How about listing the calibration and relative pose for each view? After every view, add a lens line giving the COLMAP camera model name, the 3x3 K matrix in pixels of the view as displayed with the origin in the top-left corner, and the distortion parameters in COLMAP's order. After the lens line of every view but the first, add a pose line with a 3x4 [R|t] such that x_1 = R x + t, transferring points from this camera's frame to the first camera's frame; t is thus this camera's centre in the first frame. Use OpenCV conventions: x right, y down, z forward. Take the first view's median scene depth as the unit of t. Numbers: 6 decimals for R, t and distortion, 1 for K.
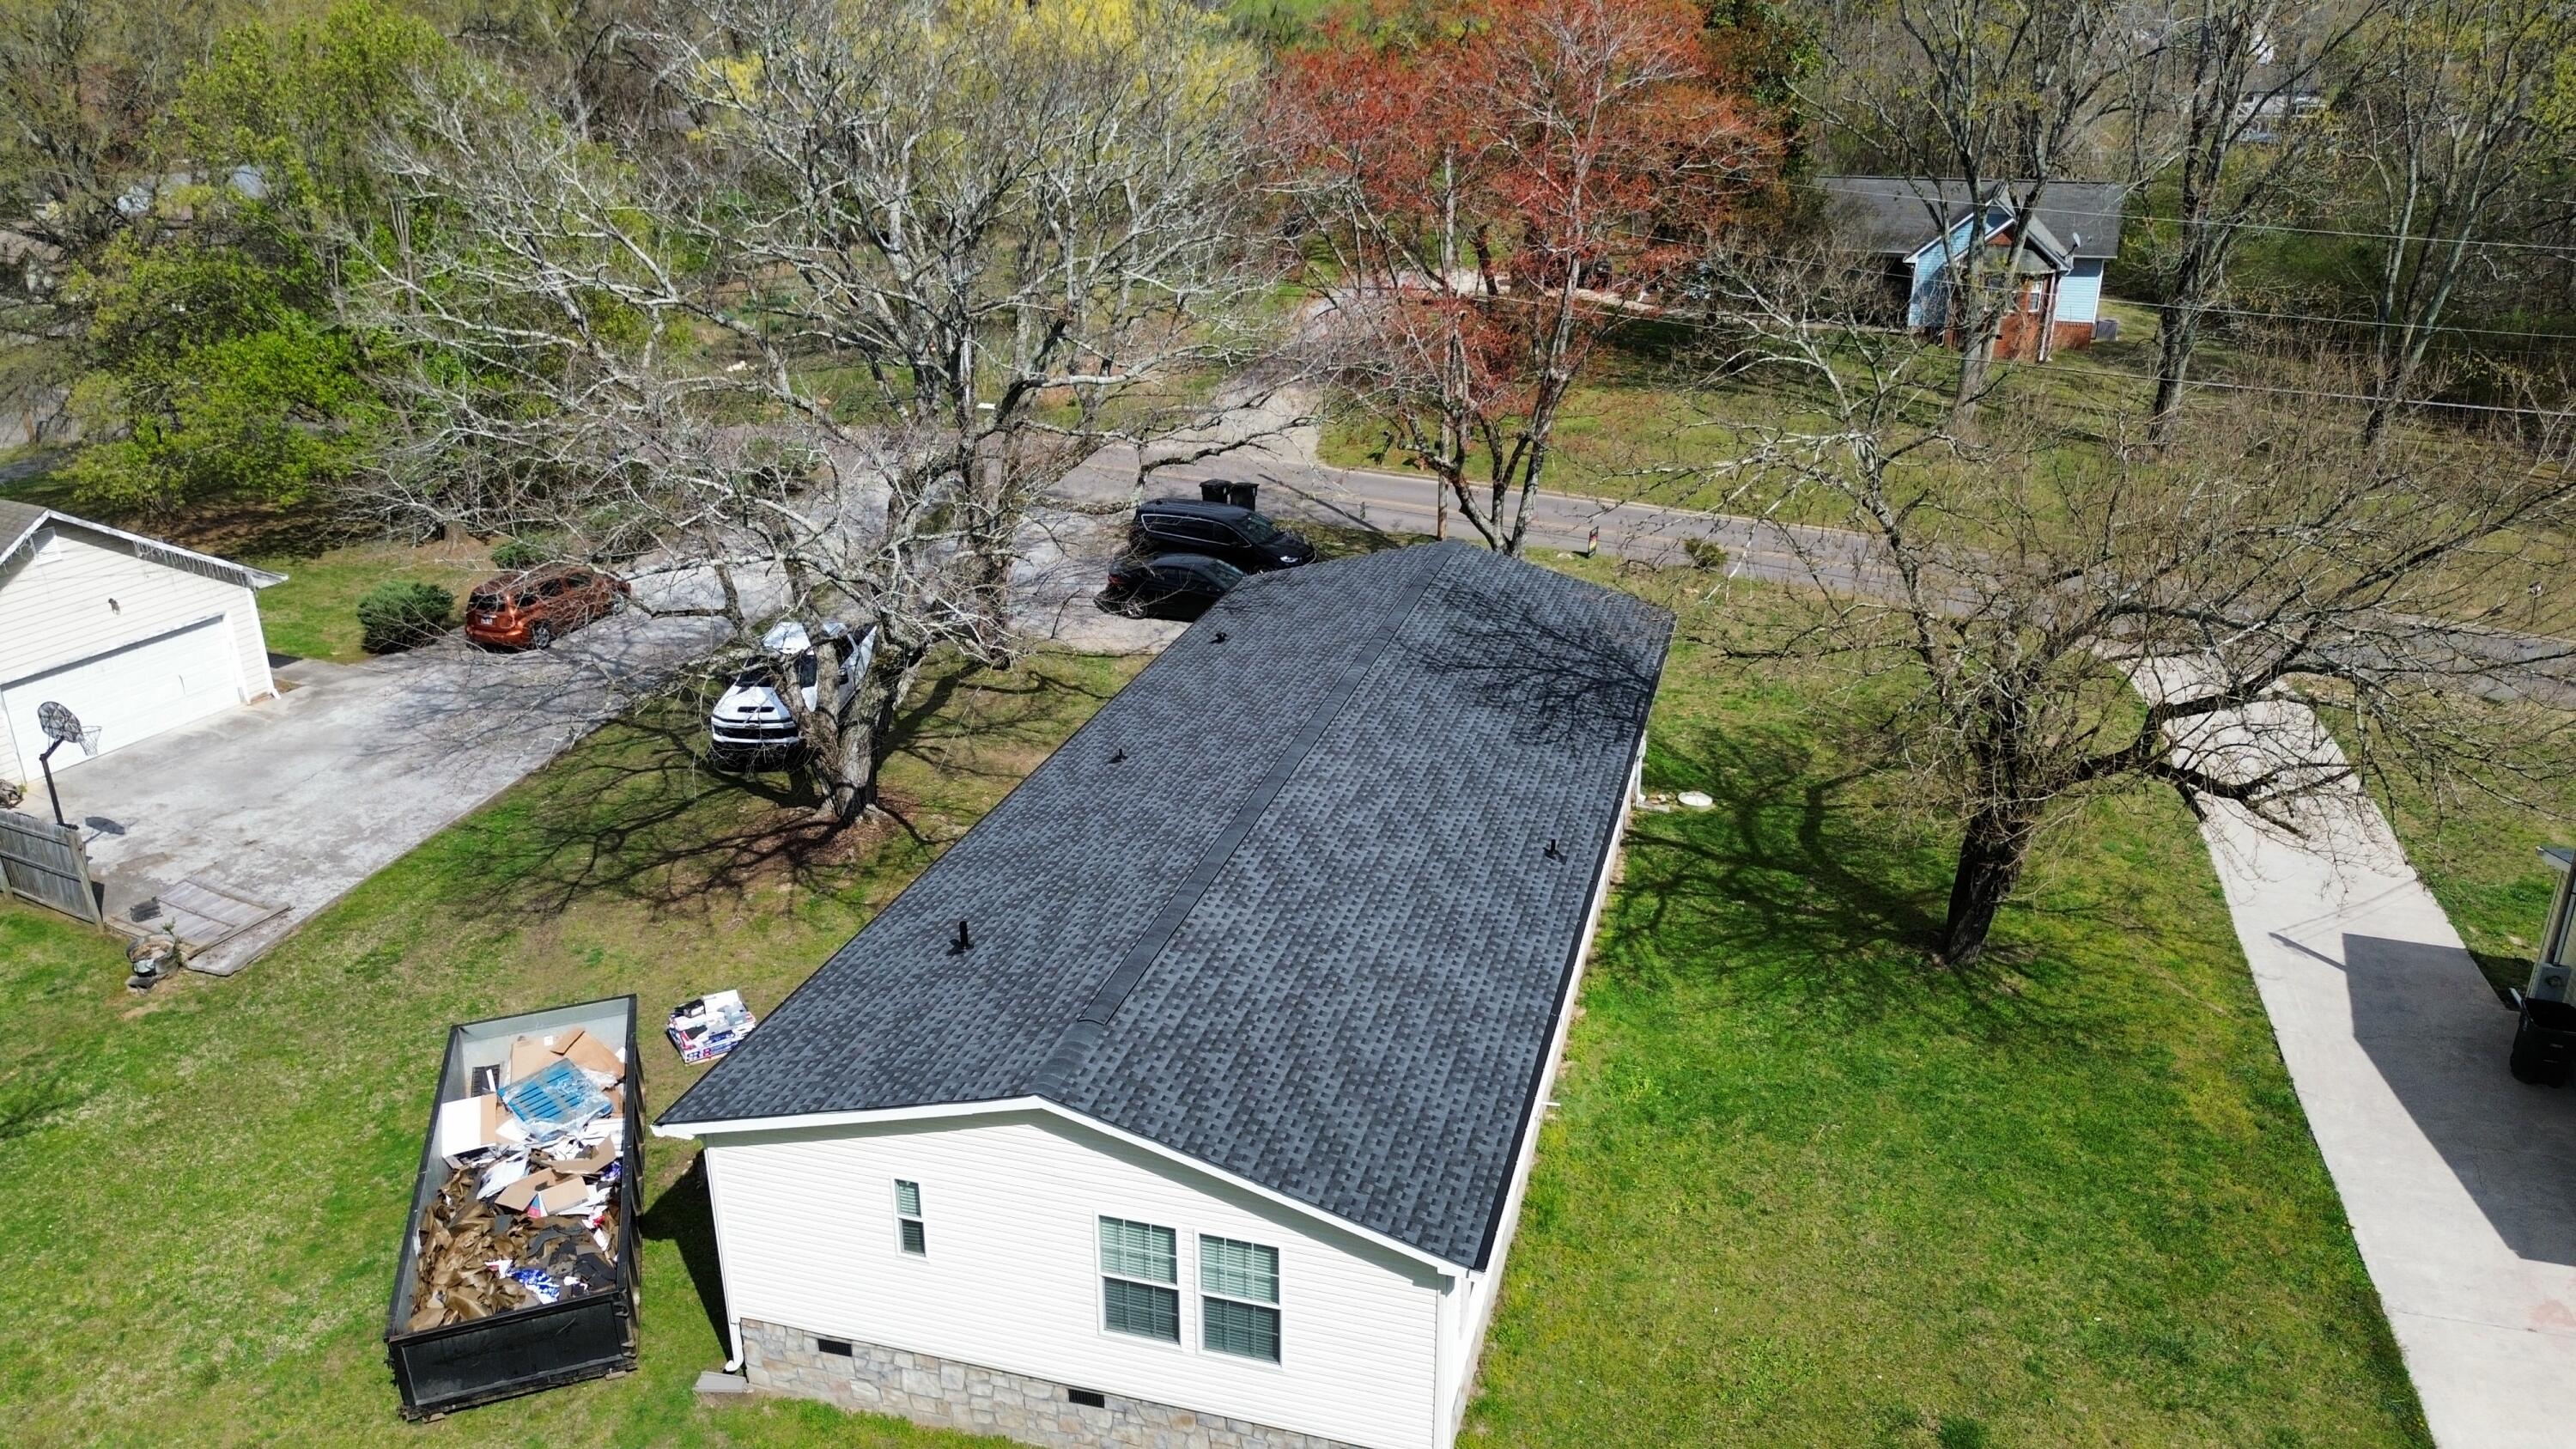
lens RADIAL K [[1836.5, 0, 1288.0], [0, 1836.5, 724.5], [0, 0, 1]] dist [0.036556, -0.003212]
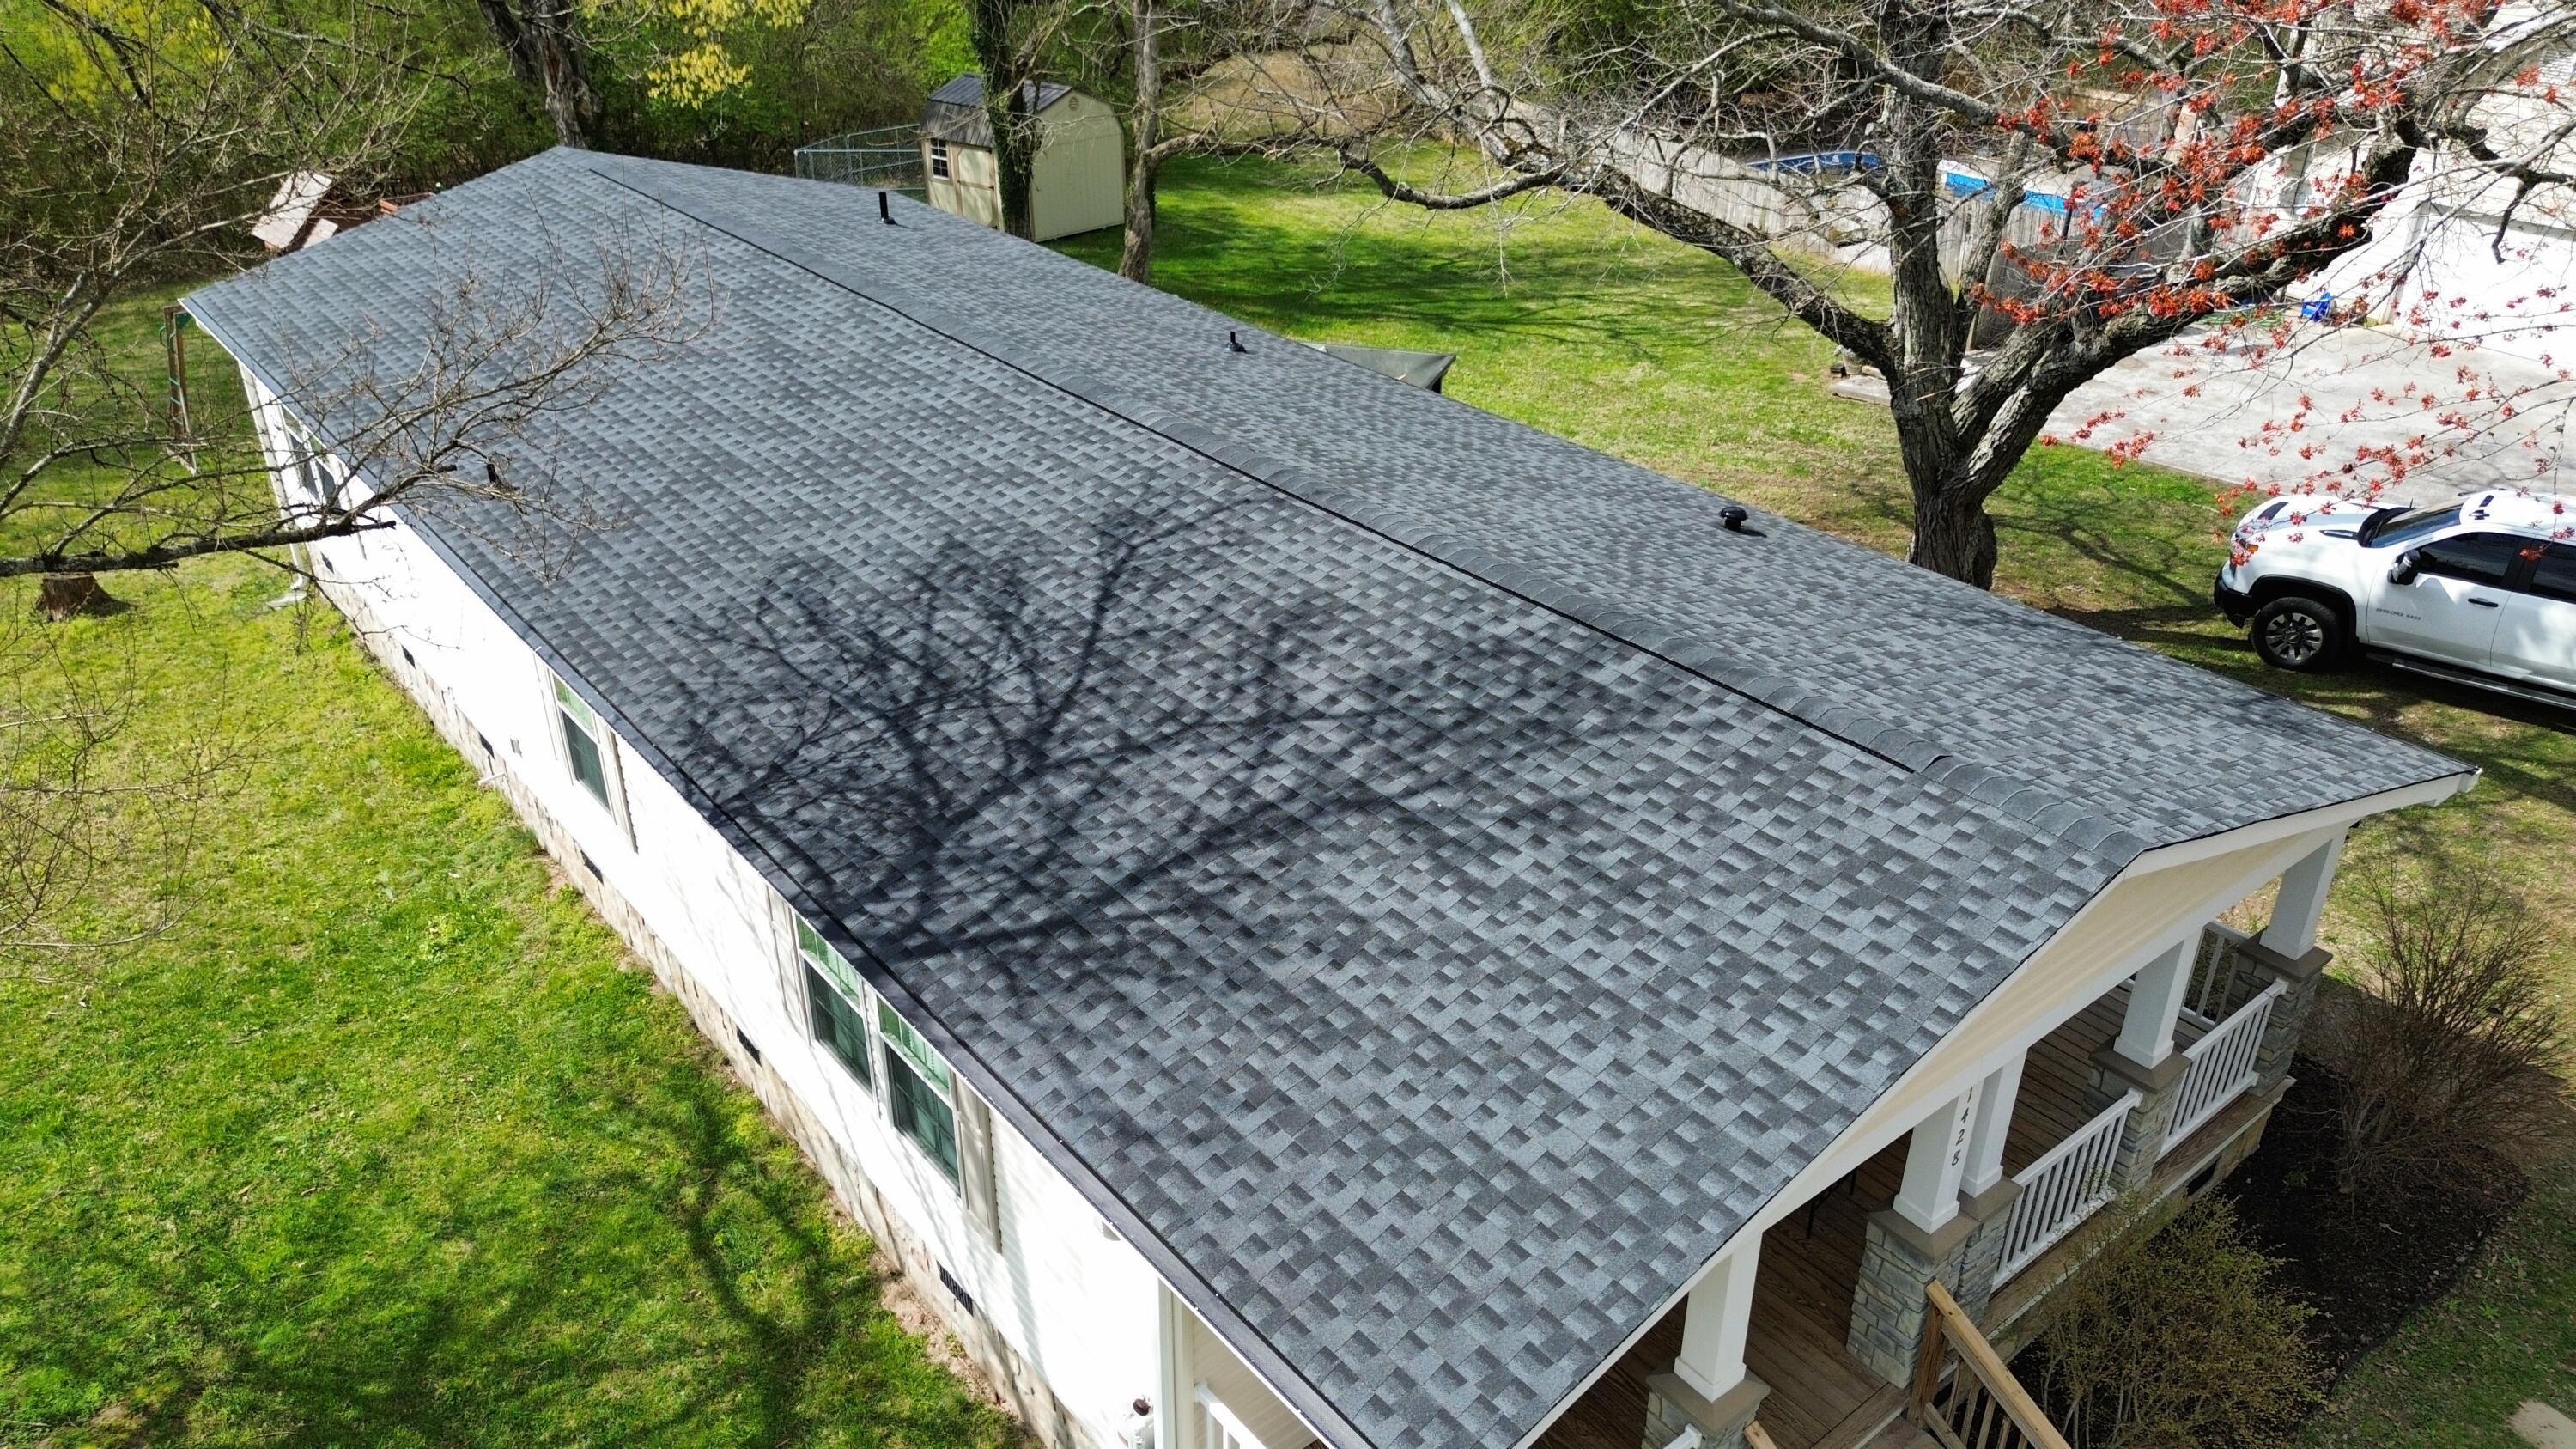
lens RADIAL K [[1836.5, 0, 1288.0], [0, 1836.5, 724.5], [0, 0, 1]] dist [0.036556, -0.003212]
pose [[-0.575076, 0.392933, -0.717559, 0.357293], [-0.297110, 0.716907, 0.630690, -0.259316], [0.762242, 0.575889, -0.295531, 1.103834]]
